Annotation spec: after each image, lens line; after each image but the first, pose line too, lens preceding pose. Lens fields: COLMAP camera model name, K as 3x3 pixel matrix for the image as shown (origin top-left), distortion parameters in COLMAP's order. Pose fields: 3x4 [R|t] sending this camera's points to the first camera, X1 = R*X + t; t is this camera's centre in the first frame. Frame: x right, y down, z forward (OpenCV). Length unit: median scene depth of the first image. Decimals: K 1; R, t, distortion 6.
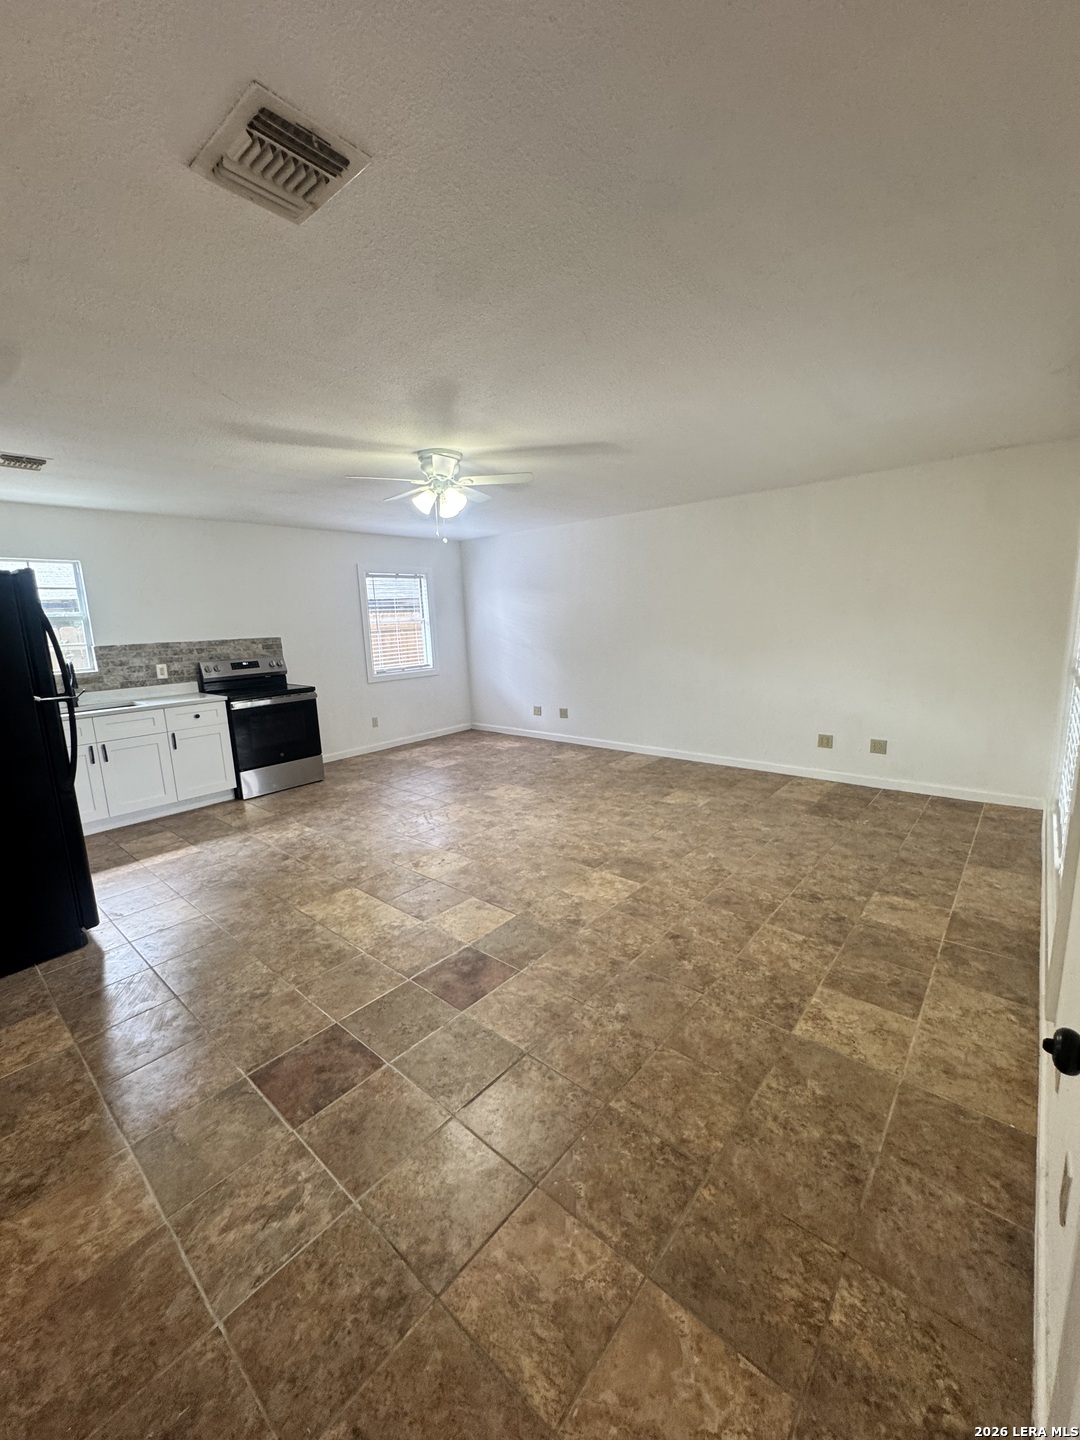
lens RADIAL K [[576.8, 0, 539.1], [0, 576.8, 719.0], [0, 0, 1]] dist [-0.002143, 0.000031]
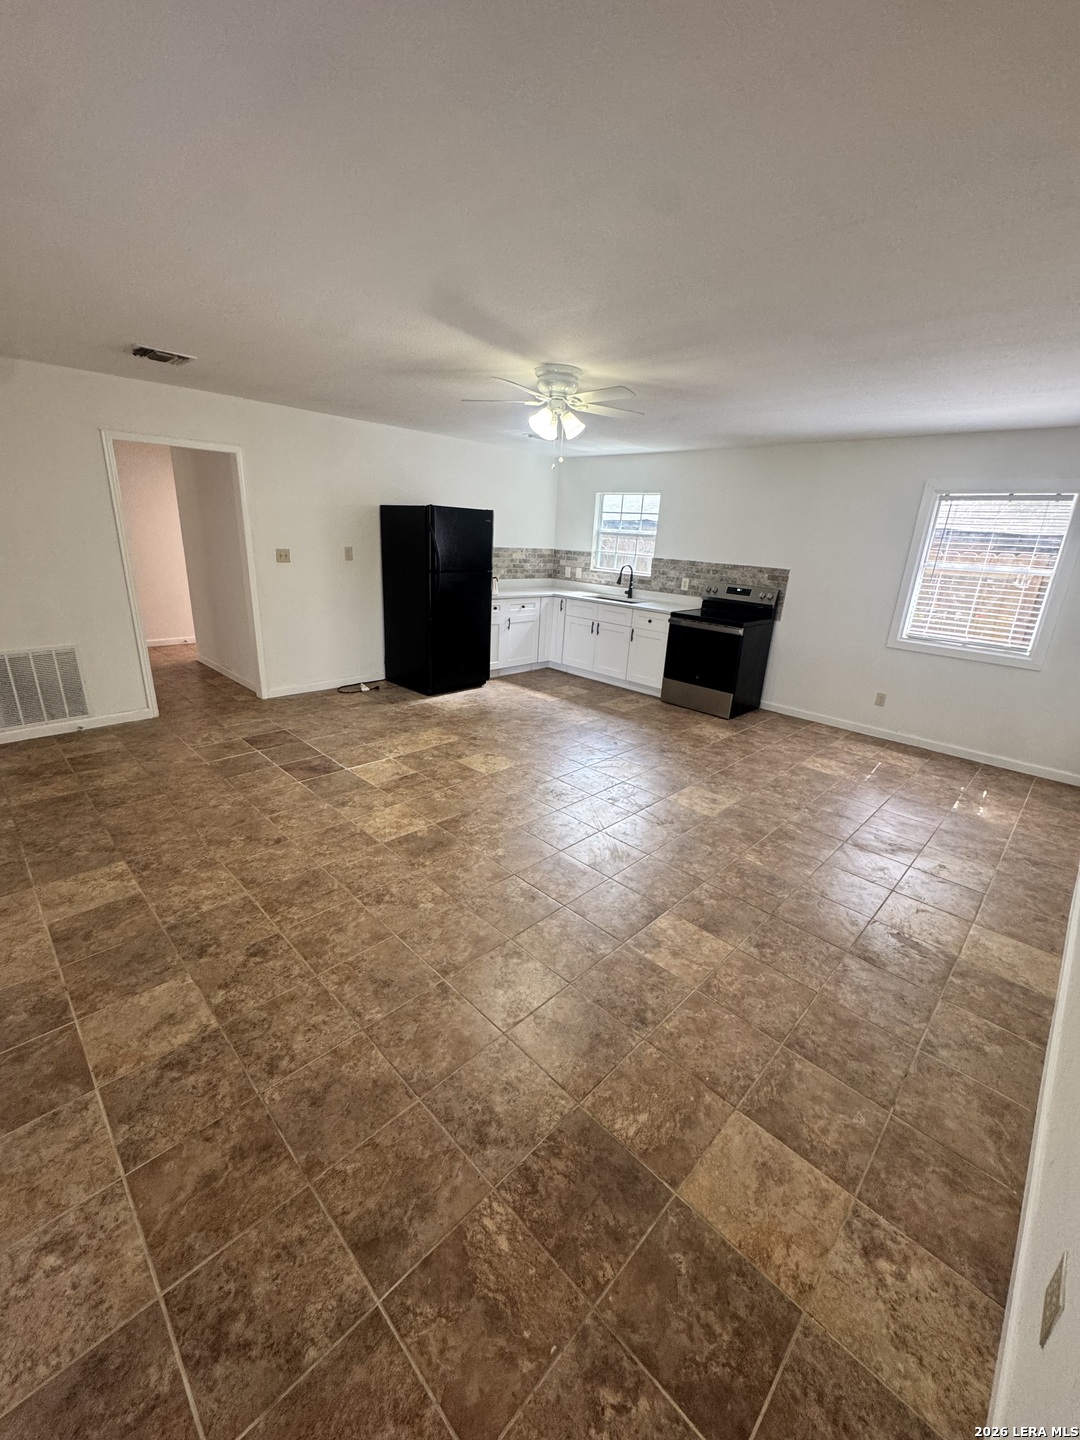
lens RADIAL K [[576.8, 0, 540.3], [0, 576.8, 716.9], [0, 0, 1]] dist [-0.002143, 0.000031]
pose [[-0.065202, 0.339412, -0.938375, 0.844816], [-0.222227, 0.911821, 0.345249, -0.247432], [0.972812, 0.231044, 0.015974, 1.021878]]
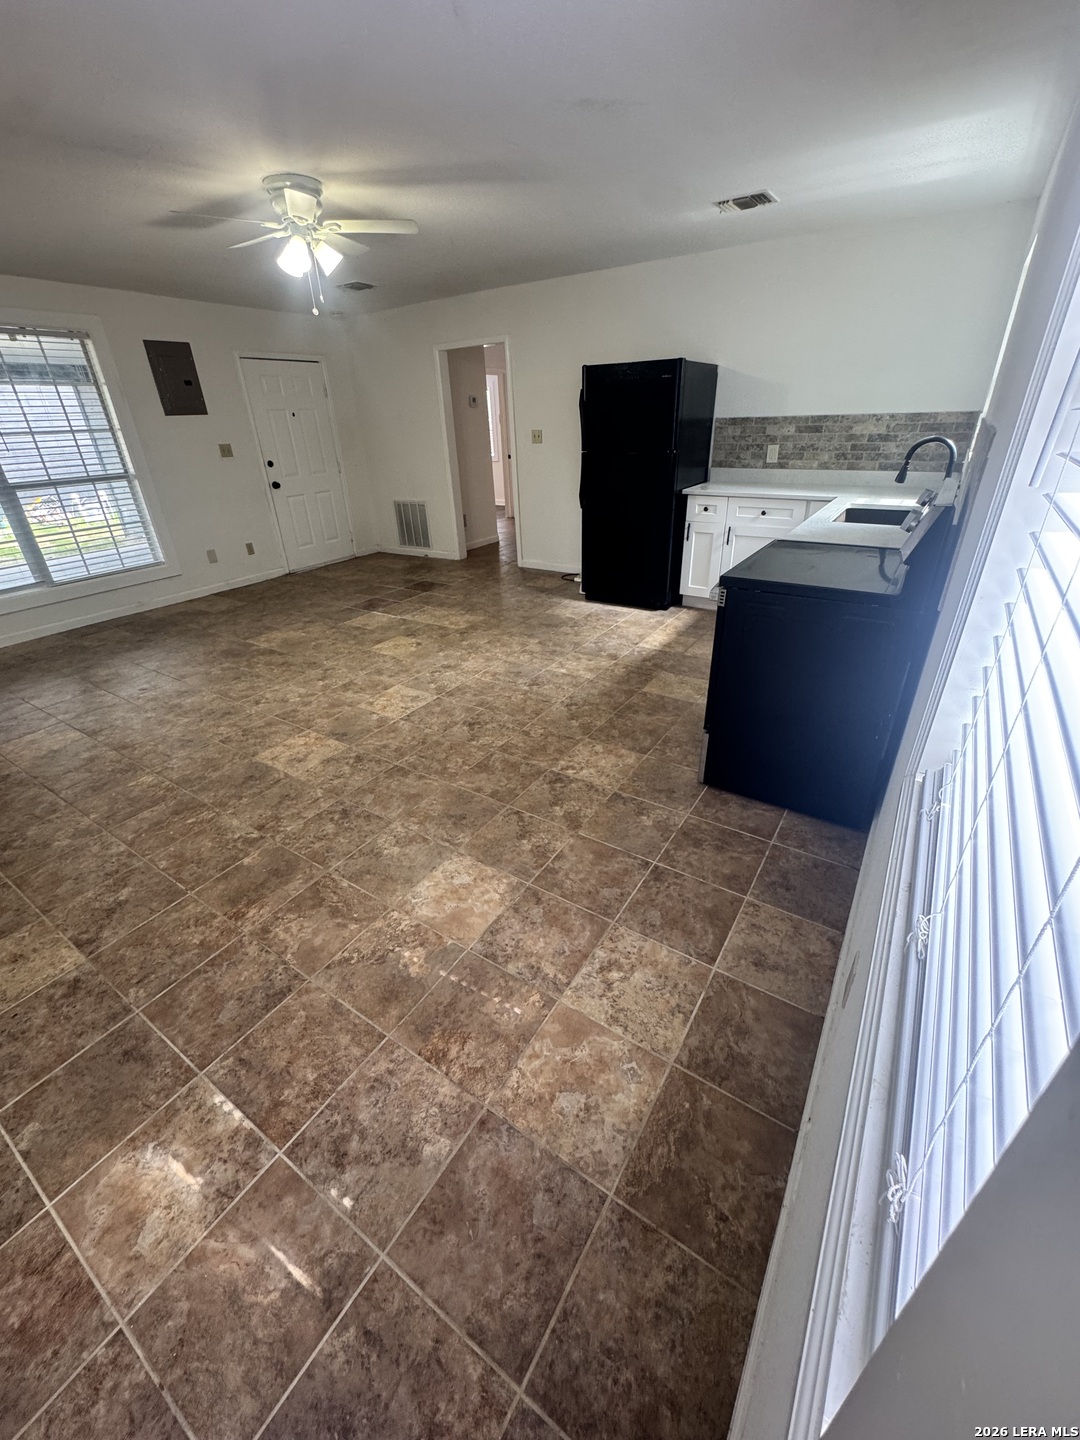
lens RADIAL K [[576.8, 0, 540.5], [0, 576.8, 716.5], [0, 0, 1]] dist [-0.002143, 0.000031]
pose [[-0.988412, 0.125199, -0.085836, -0.327693], [0.046735, 0.788979, 0.612640, -0.331674], [0.144425, 0.601529, -0.785687, 1.976514]]
